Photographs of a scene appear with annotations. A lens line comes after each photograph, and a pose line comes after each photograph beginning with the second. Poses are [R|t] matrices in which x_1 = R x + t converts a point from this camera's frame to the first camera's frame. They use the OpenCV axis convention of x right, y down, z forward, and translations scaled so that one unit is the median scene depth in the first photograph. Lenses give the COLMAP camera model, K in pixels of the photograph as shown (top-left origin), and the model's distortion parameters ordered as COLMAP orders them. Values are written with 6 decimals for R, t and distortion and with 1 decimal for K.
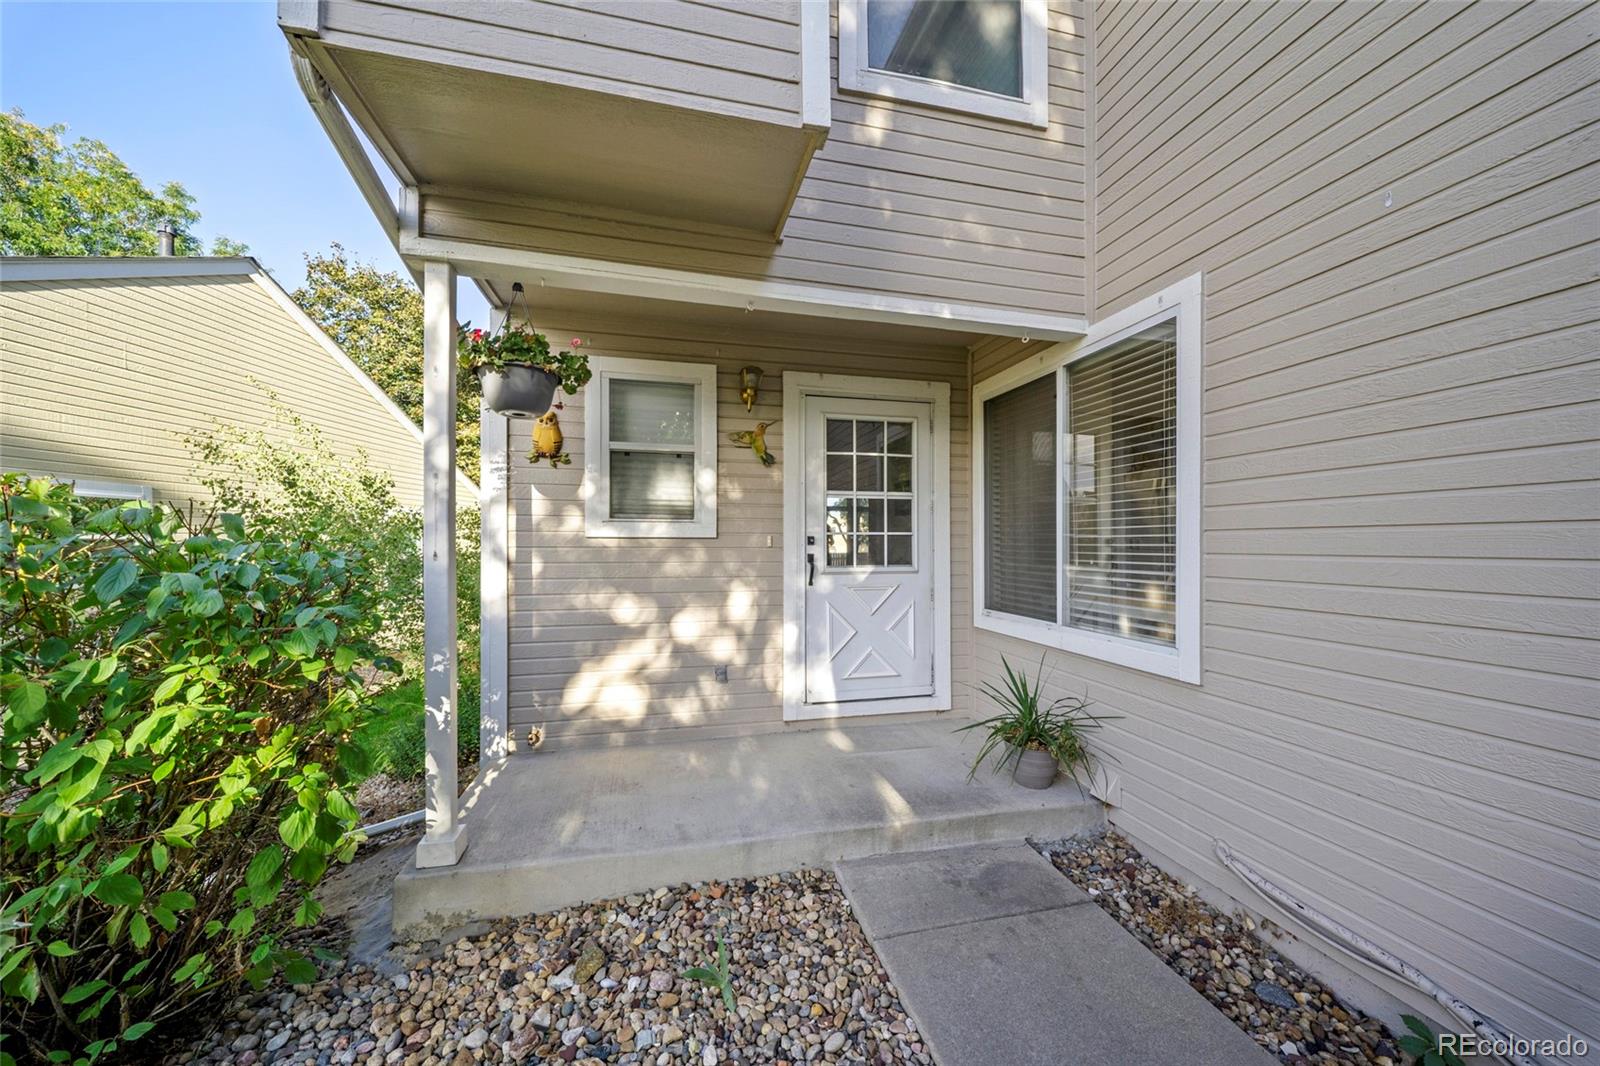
lens RADIAL K [[562.4, 0, 799.6], [0, 562.4, 545.0], [0, 0, 1]] dist [-0.002953, -0.001869]
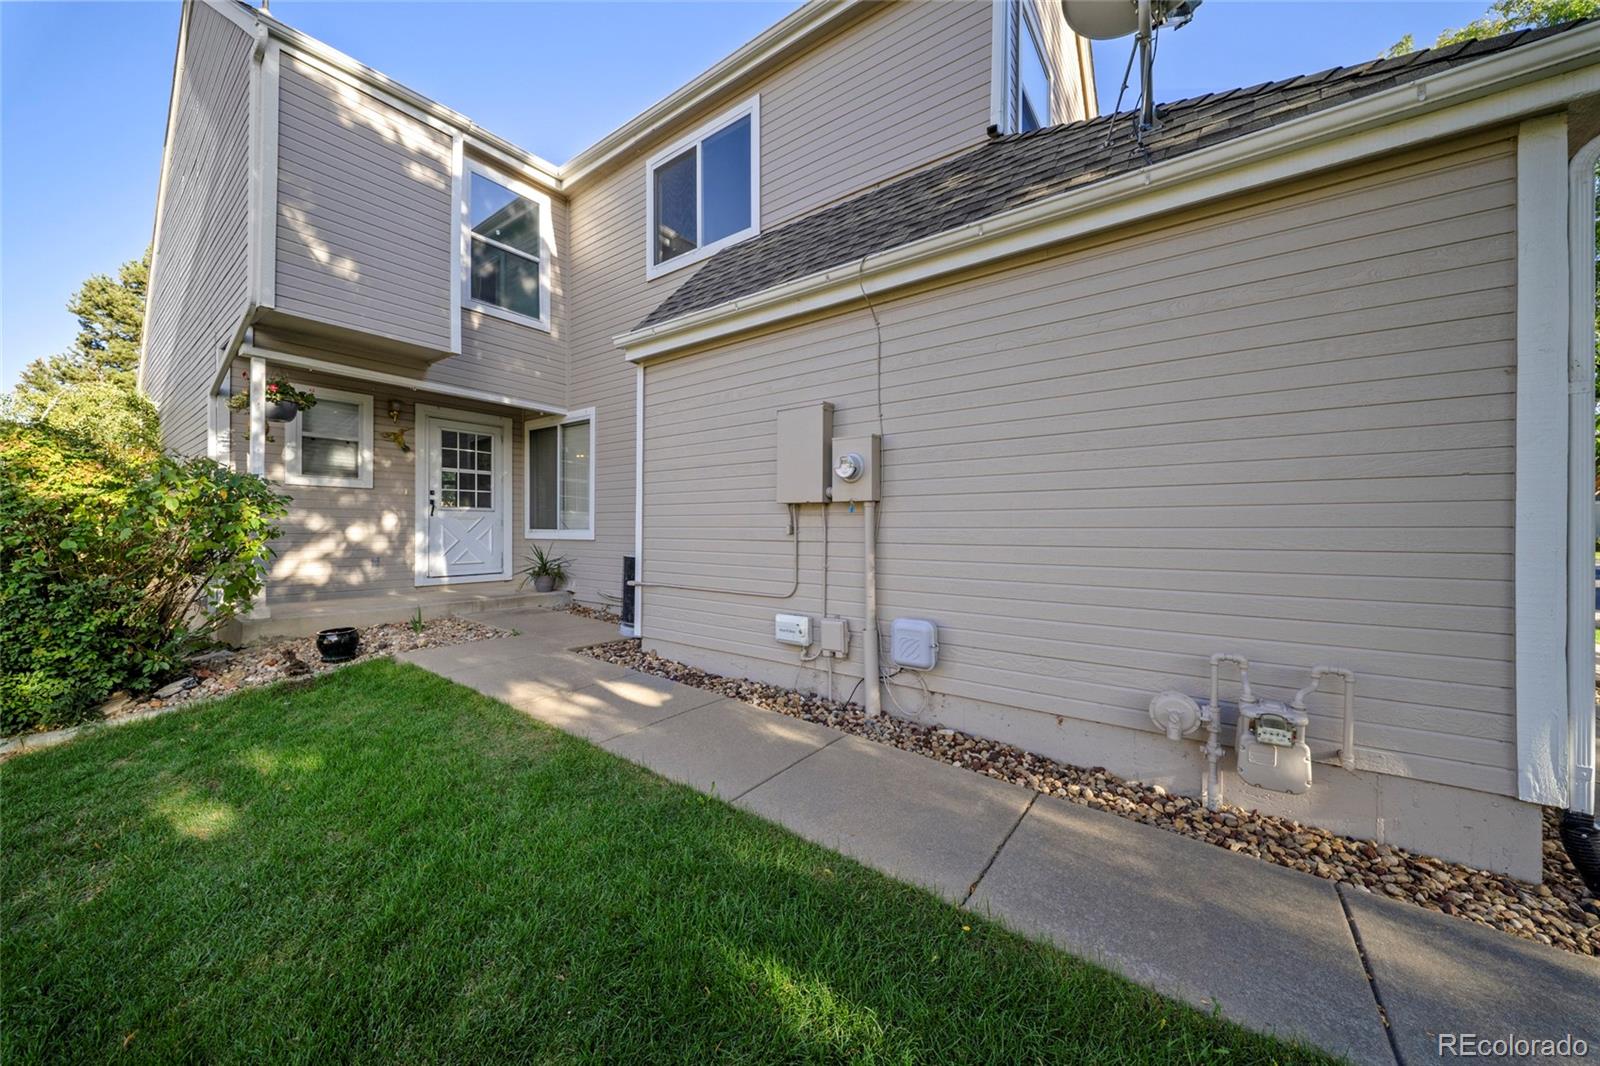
lens RADIAL K [[562.4, 0, 813.9], [0, 562.4, 539.4], [0, 0, 1]] dist [-0.002953, -0.001869]
pose [[0.757683, -0.003086, 0.652615, -0.261748], [-0.005508, 0.999923, 0.011123, 0.134326], [-0.652599, -0.012022, 0.757608, -1.415633]]
